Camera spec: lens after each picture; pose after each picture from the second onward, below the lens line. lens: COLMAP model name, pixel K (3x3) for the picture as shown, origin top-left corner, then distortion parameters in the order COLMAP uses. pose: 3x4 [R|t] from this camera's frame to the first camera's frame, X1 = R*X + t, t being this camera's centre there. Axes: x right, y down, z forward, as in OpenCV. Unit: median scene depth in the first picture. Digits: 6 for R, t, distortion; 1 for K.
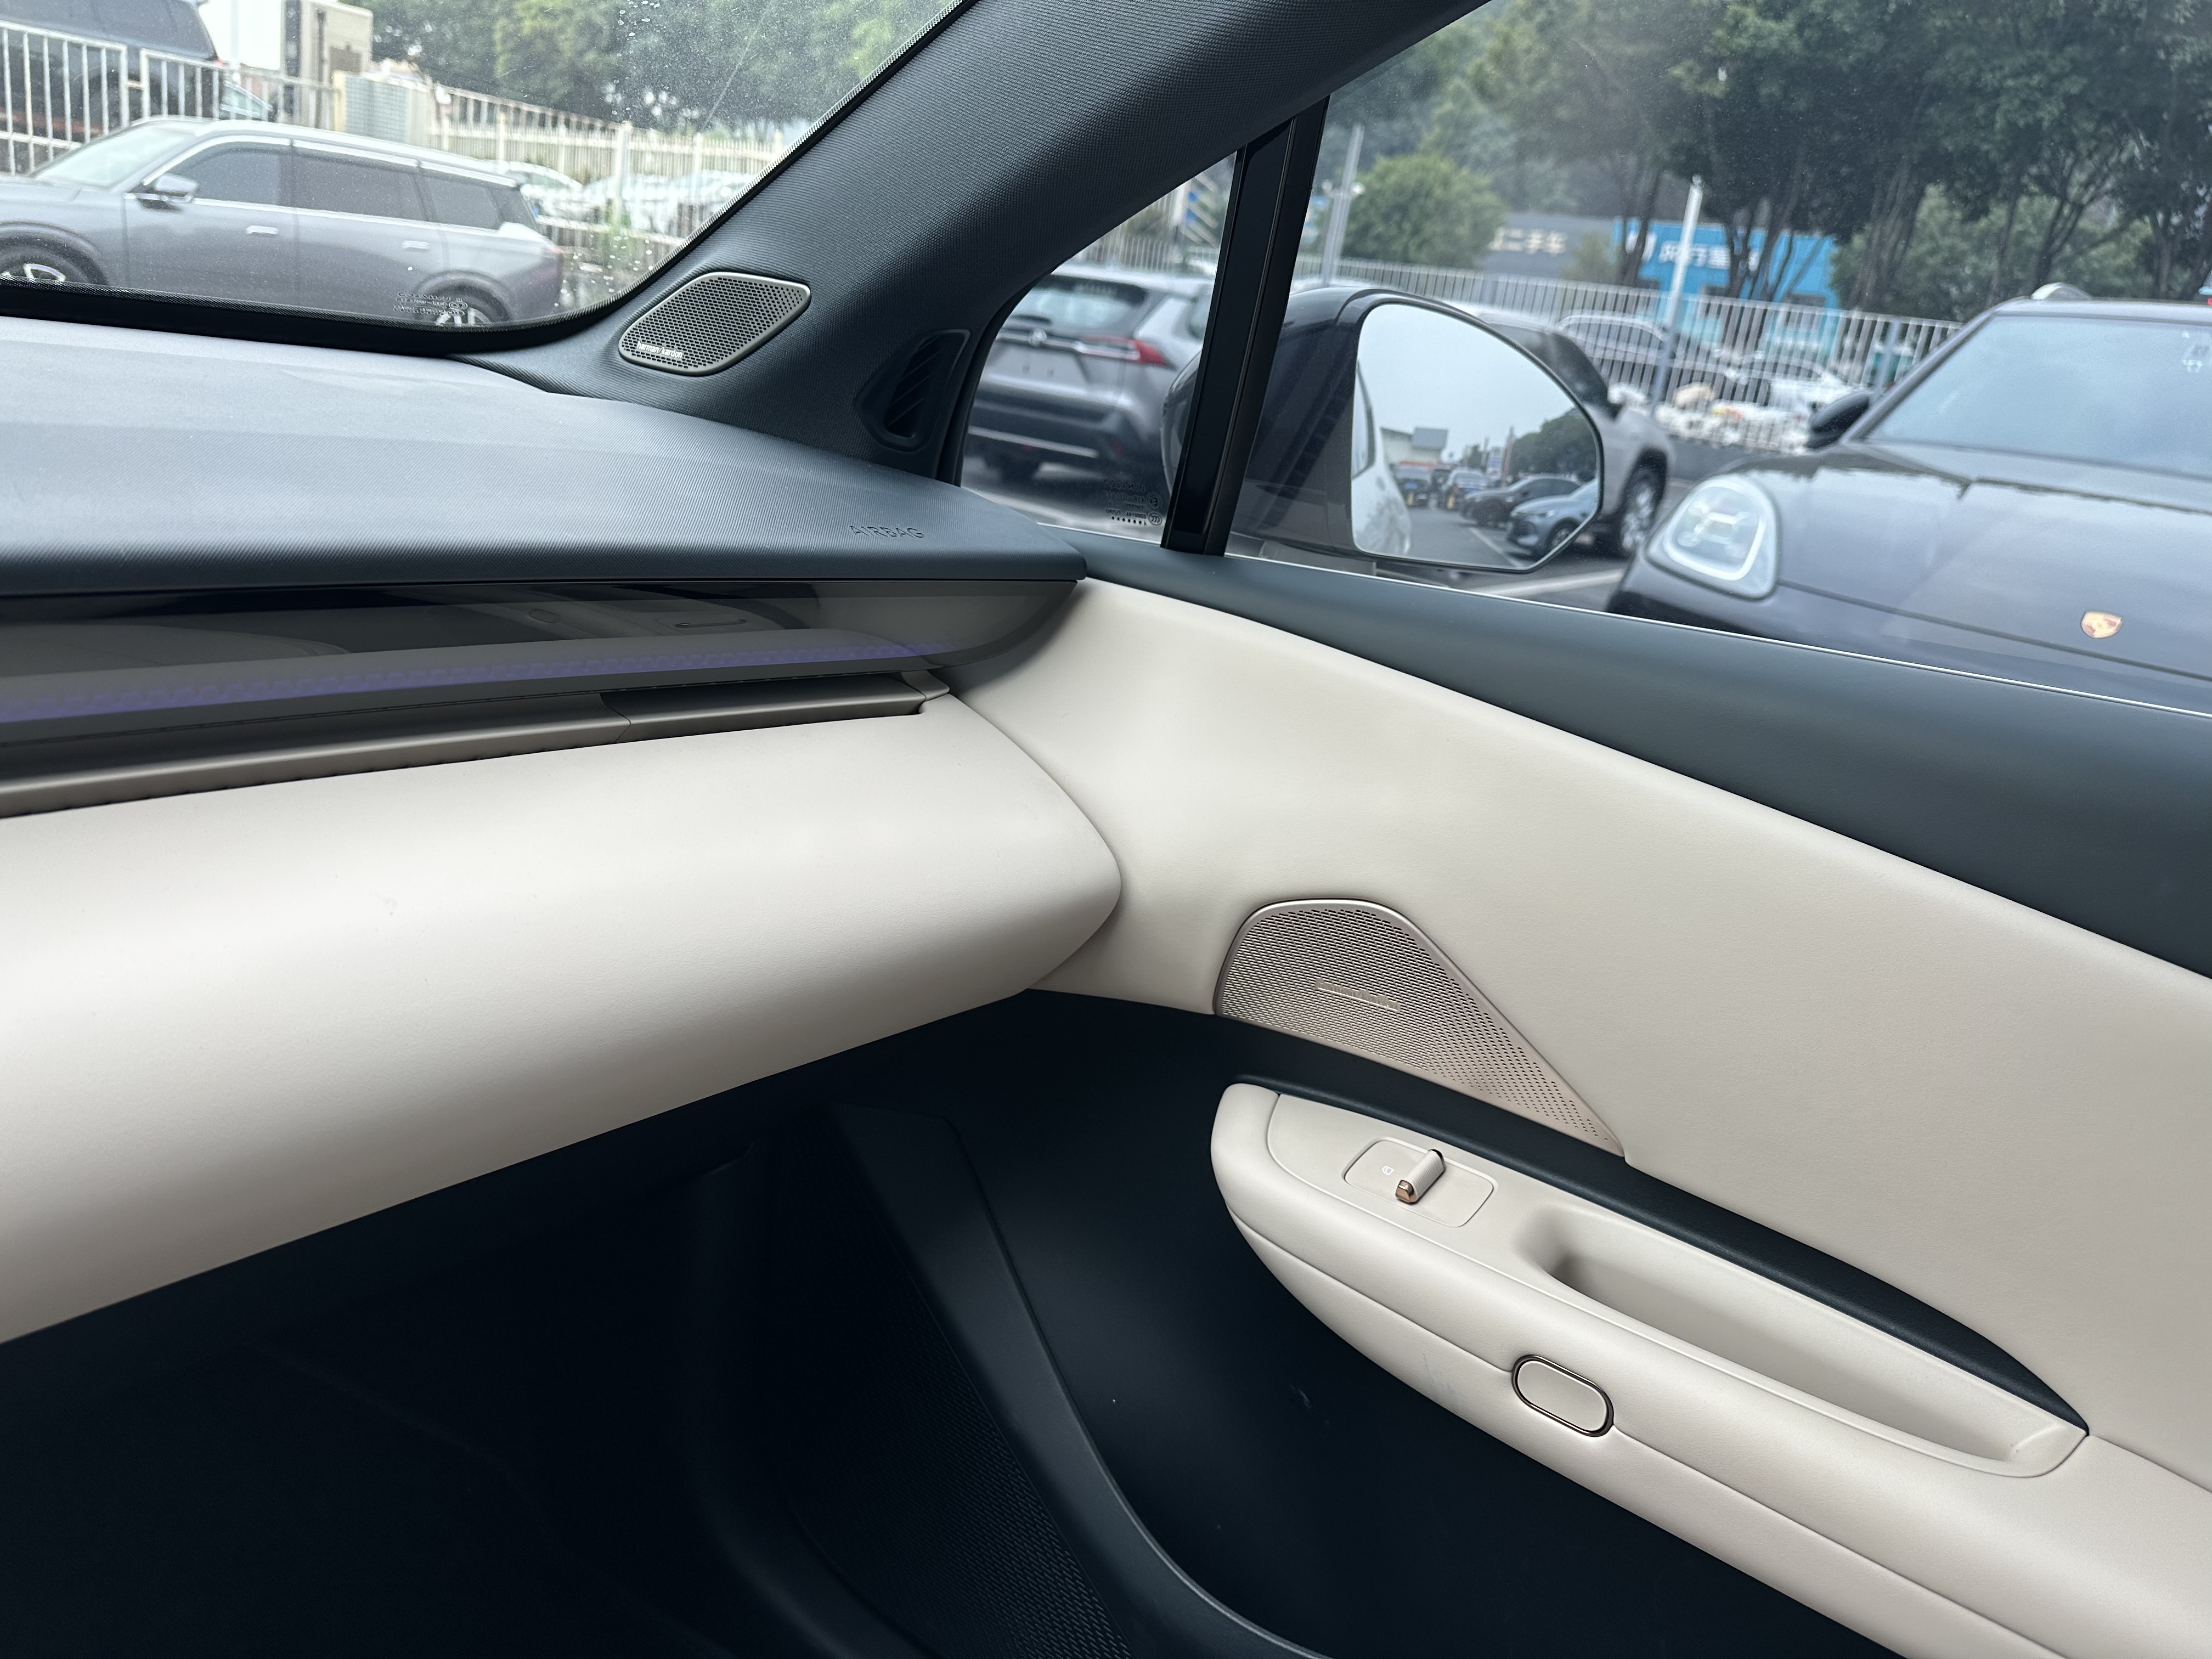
lens RADIAL K [[1569.2, 0, 1096.8], [0, 1569.2, 828.0], [0, 0, 1]] dist [0.044951, -0.024150]
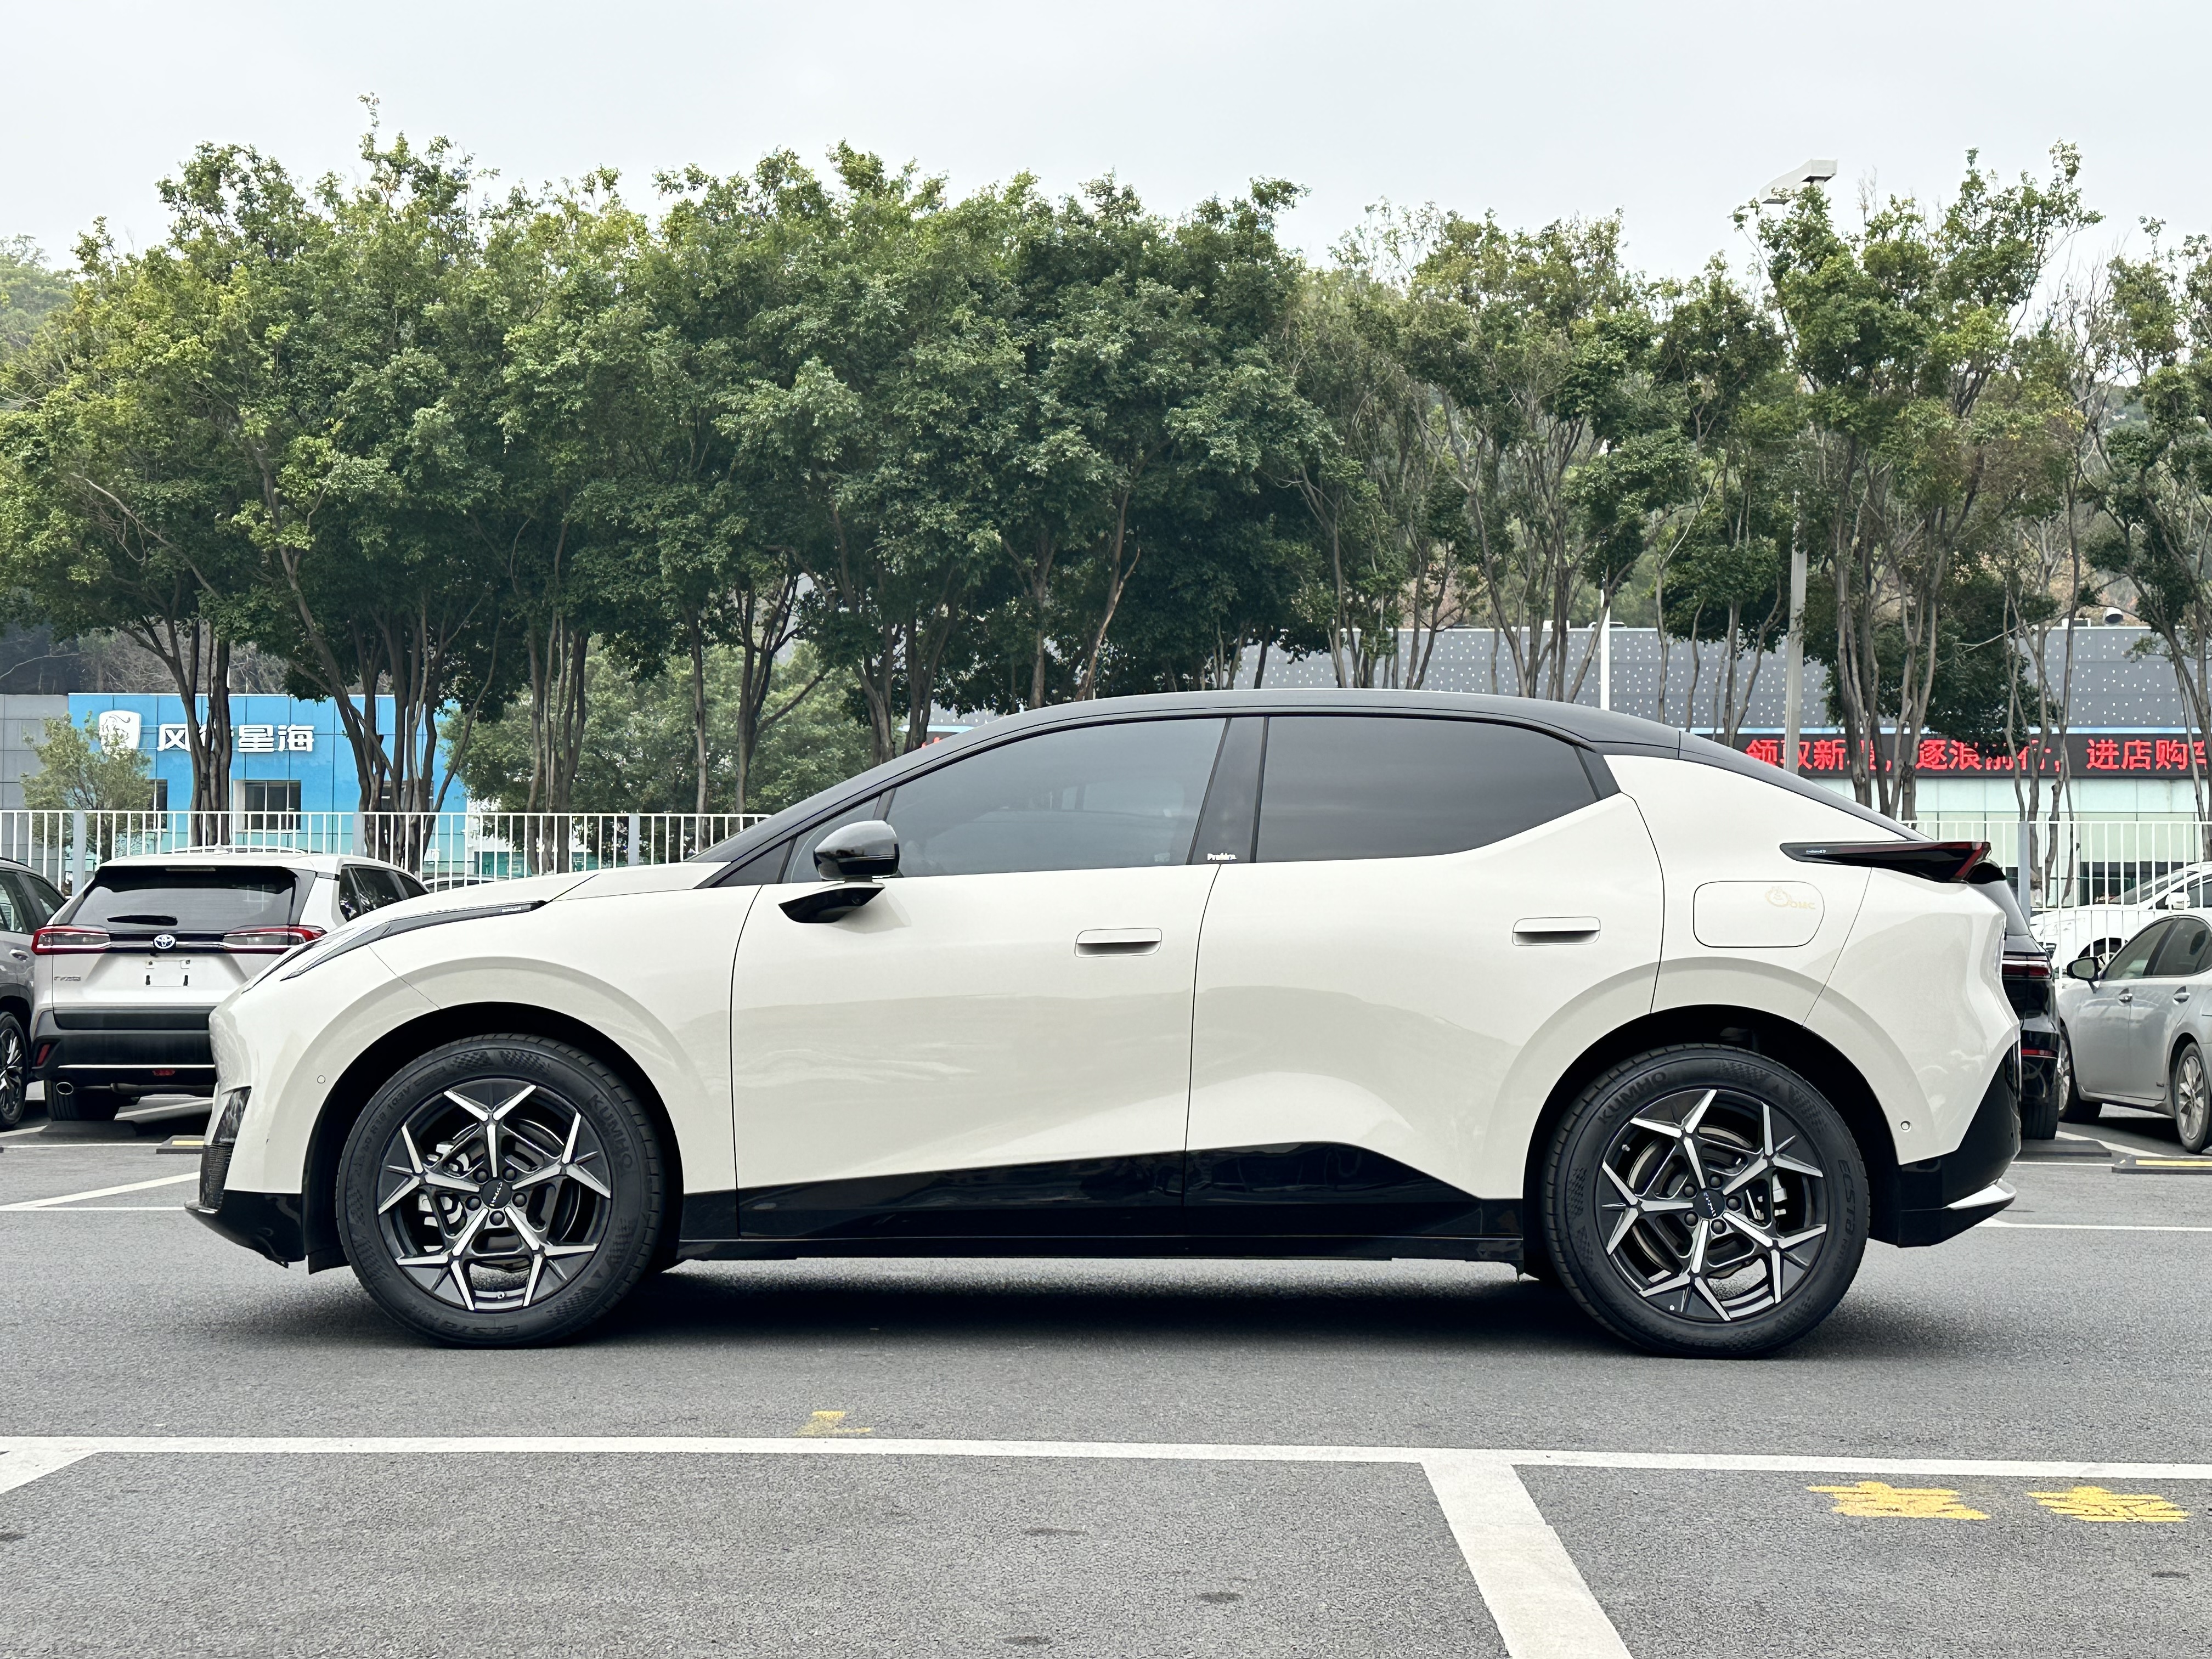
lens RADIAL K [[3097.9, 0, 1106.0], [0, 3097.9, 829.5], [0, 0, 1]] dist [-0.010506, -0.007624]
pose [[0.790365, -0.106811, 0.603254, -0.189459], [0.287098, 0.934442, -0.210697, 0.059264], [-0.541201, 0.339720, 0.769215, -0.238849]]
